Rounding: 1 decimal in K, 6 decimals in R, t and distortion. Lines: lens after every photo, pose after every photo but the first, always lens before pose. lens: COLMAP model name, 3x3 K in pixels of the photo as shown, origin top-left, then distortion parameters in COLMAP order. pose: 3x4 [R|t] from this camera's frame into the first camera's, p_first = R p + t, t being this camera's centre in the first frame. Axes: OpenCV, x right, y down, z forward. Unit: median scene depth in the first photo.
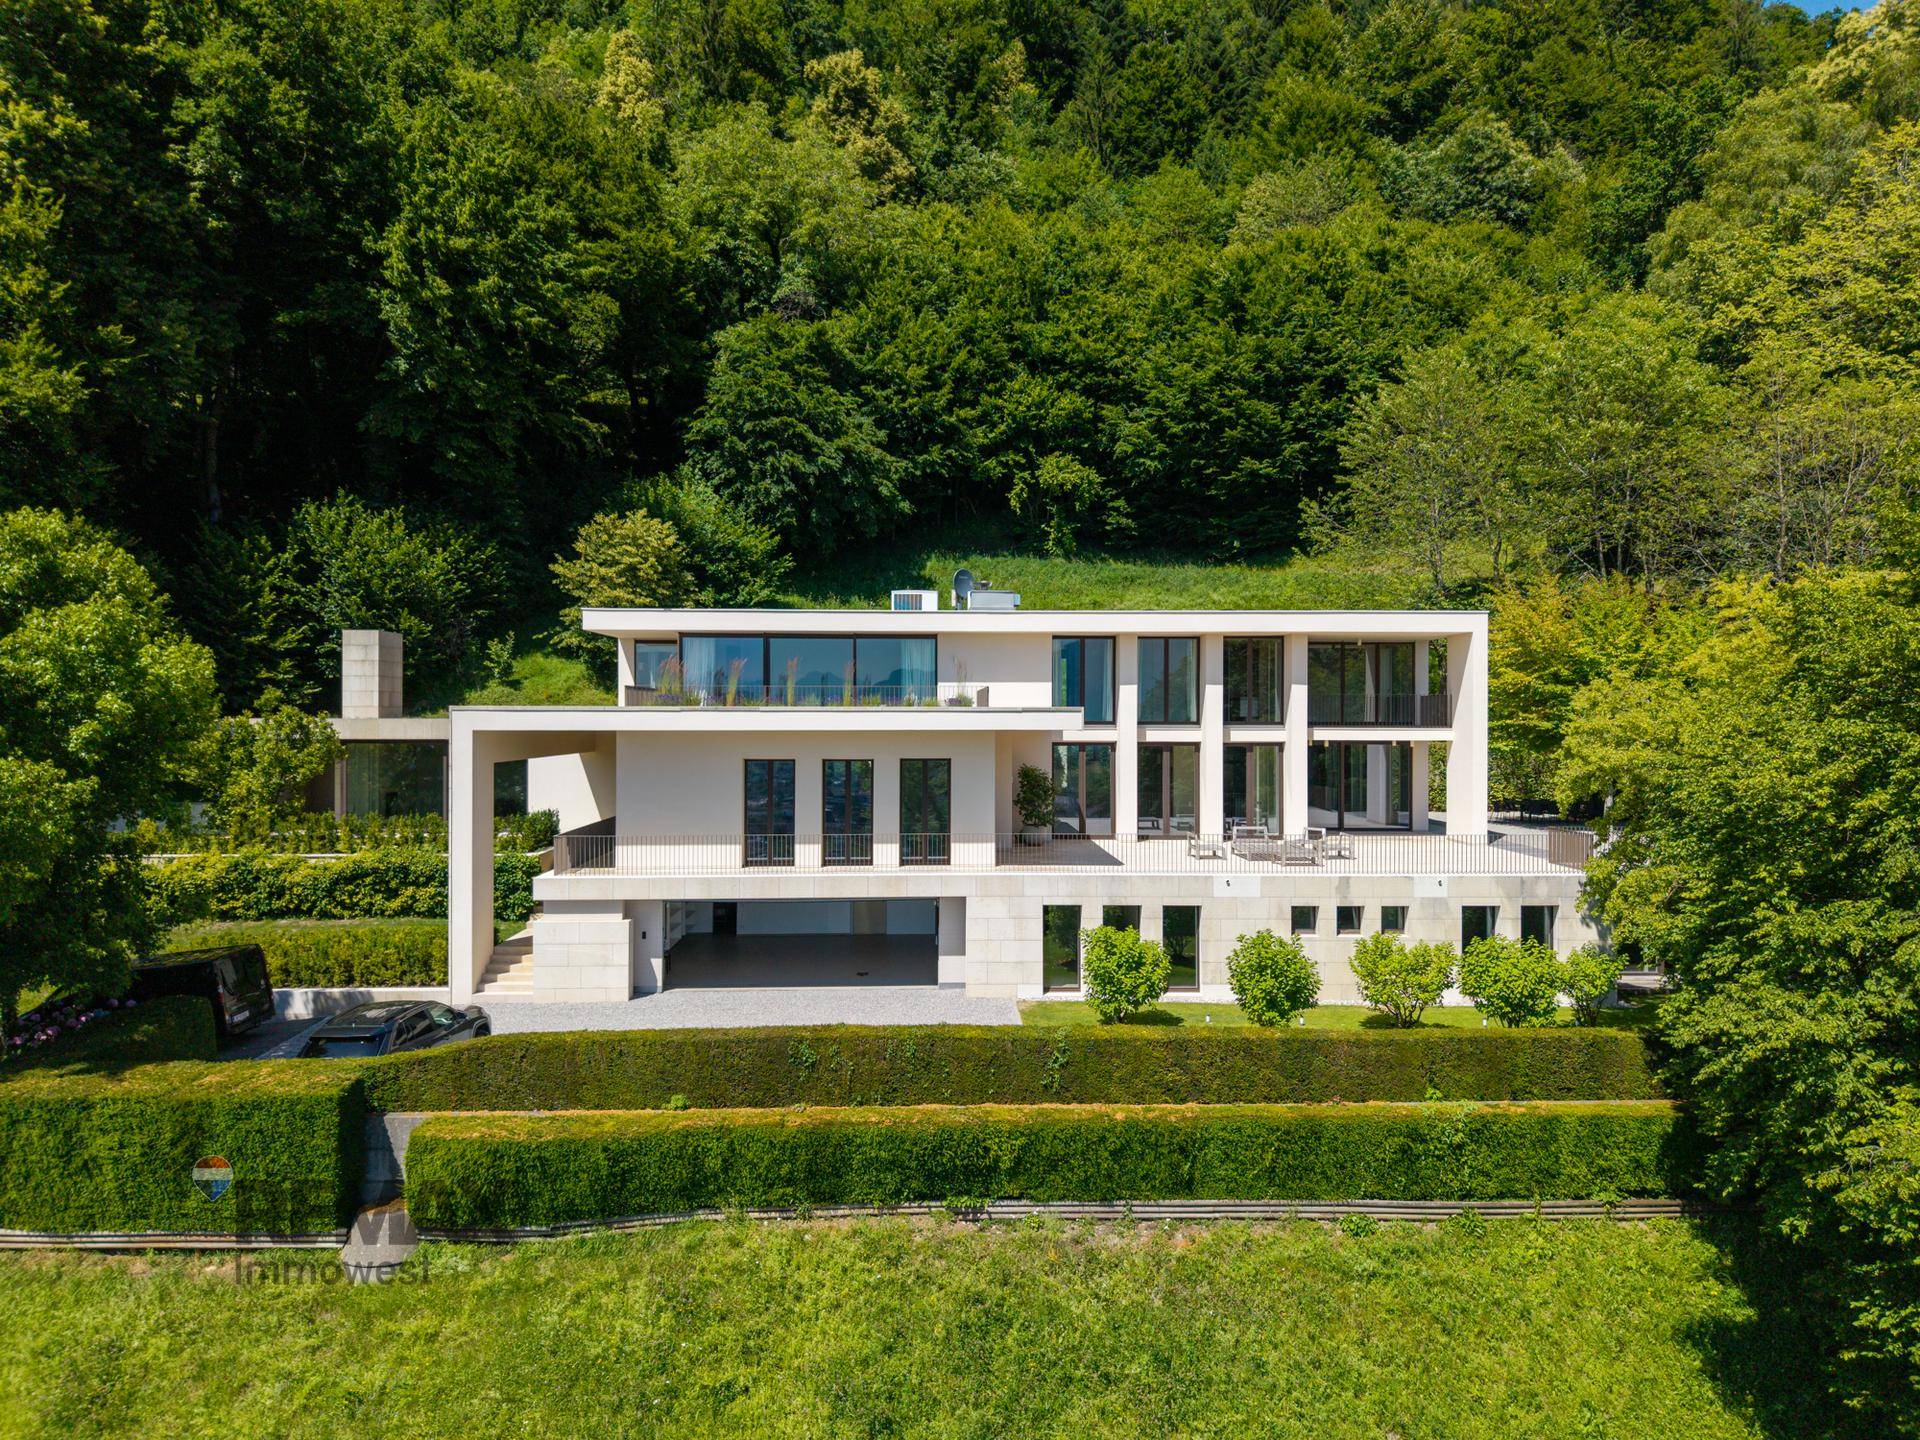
lens RADIAL K [[1279.0, 0, 949.3], [0, 1279.0, 723.3], [0, 0, 1]] dist [0.018931, -0.000172]
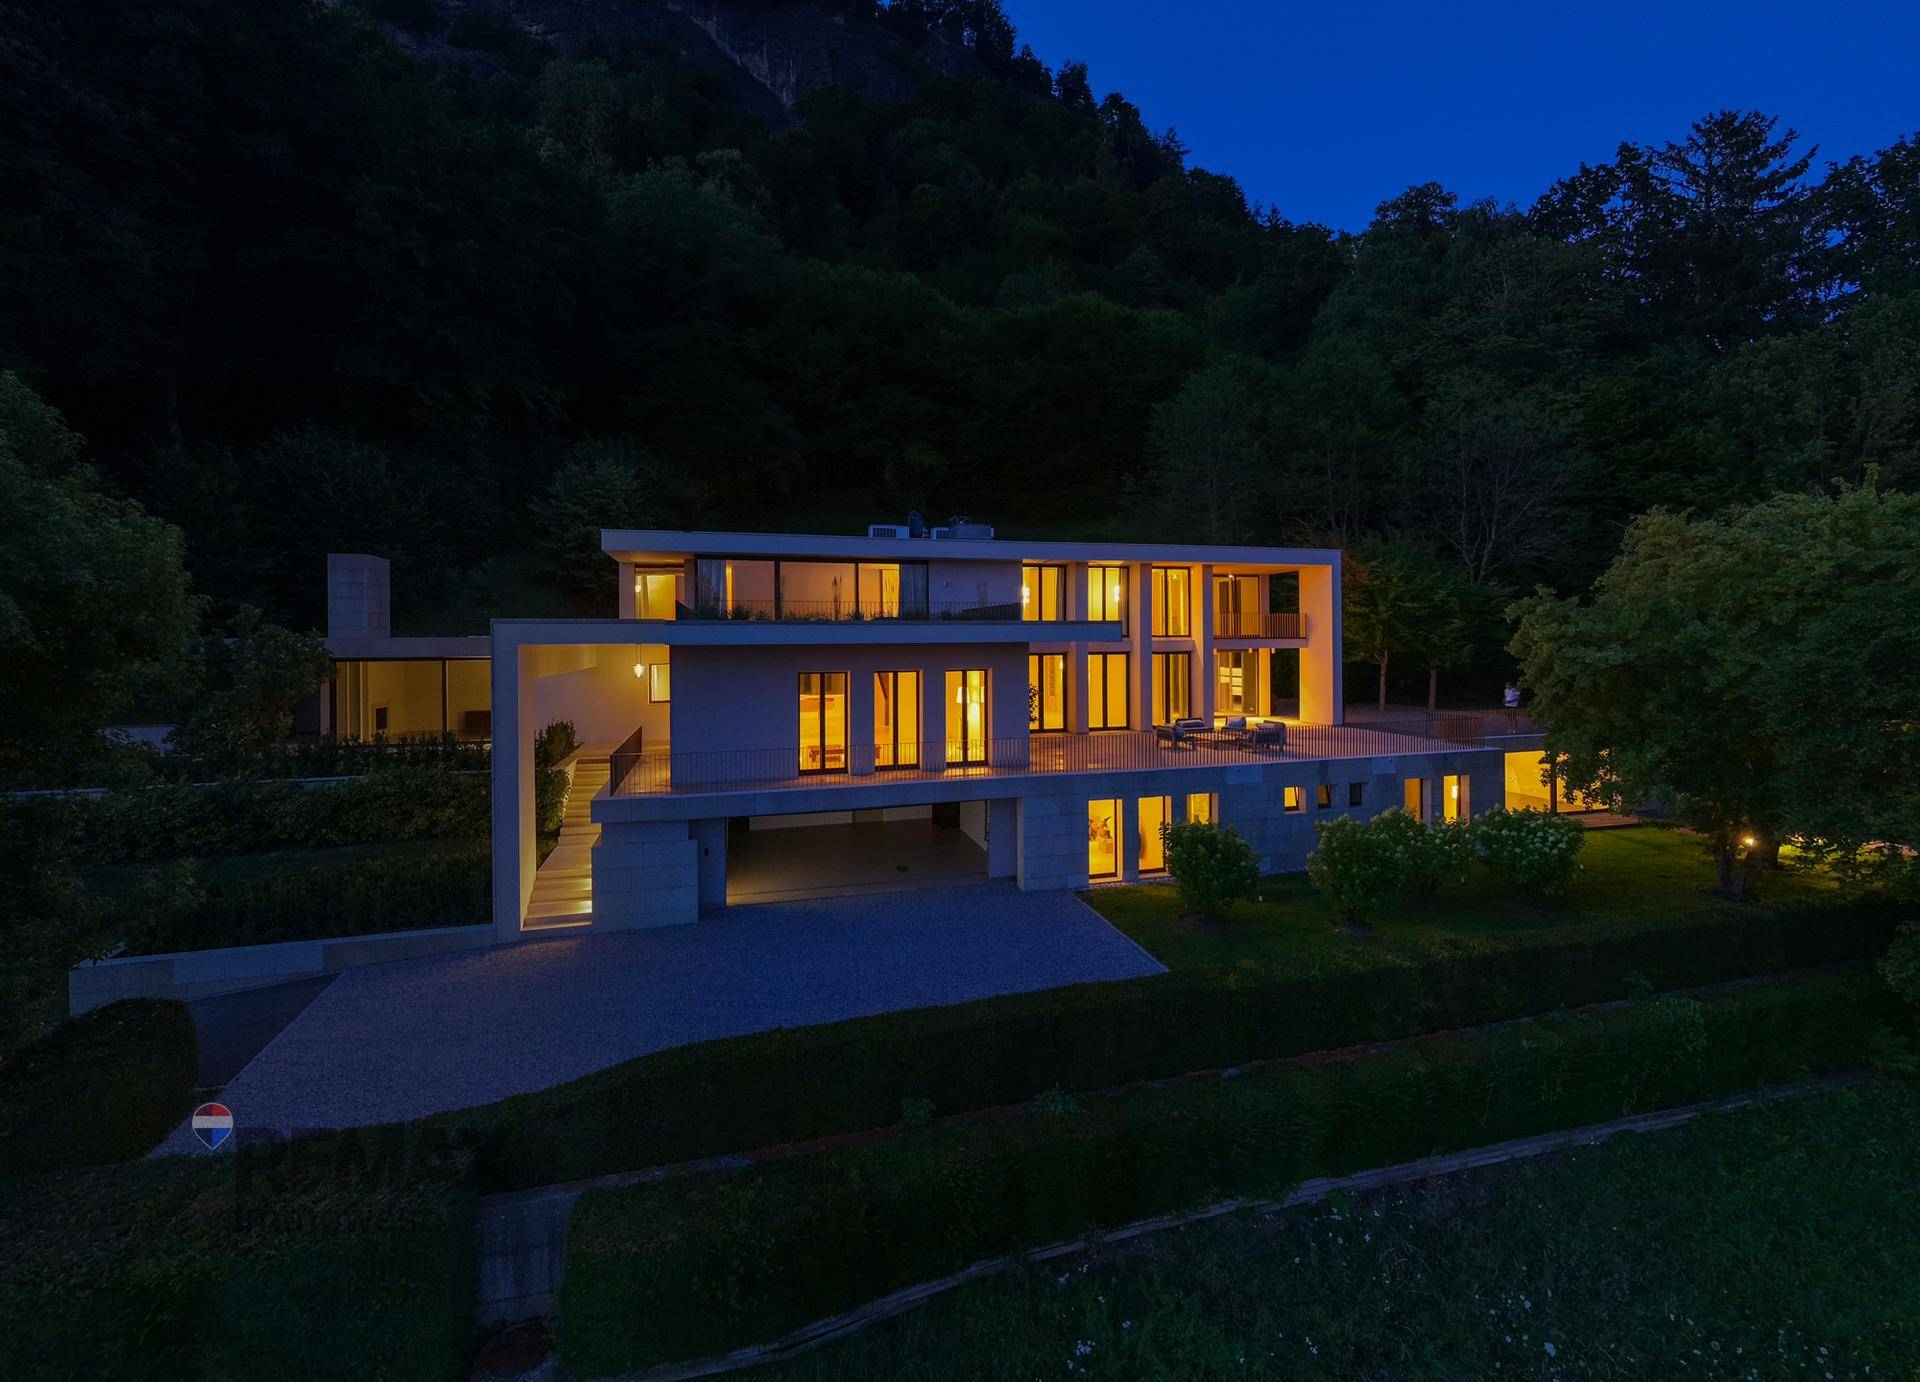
lens RADIAL K [[817.0, 0, 961.2], [0, 817.0, 641.8], [0, 0, 1]] dist [0.000211, 0.000596]
pose [[0.970112, -0.012856, 0.242318, -0.147830], [0.012980, 0.999915, 0.001082, 0.005662], [-0.242311, 0.002096, 0.970196, 0.255641]]
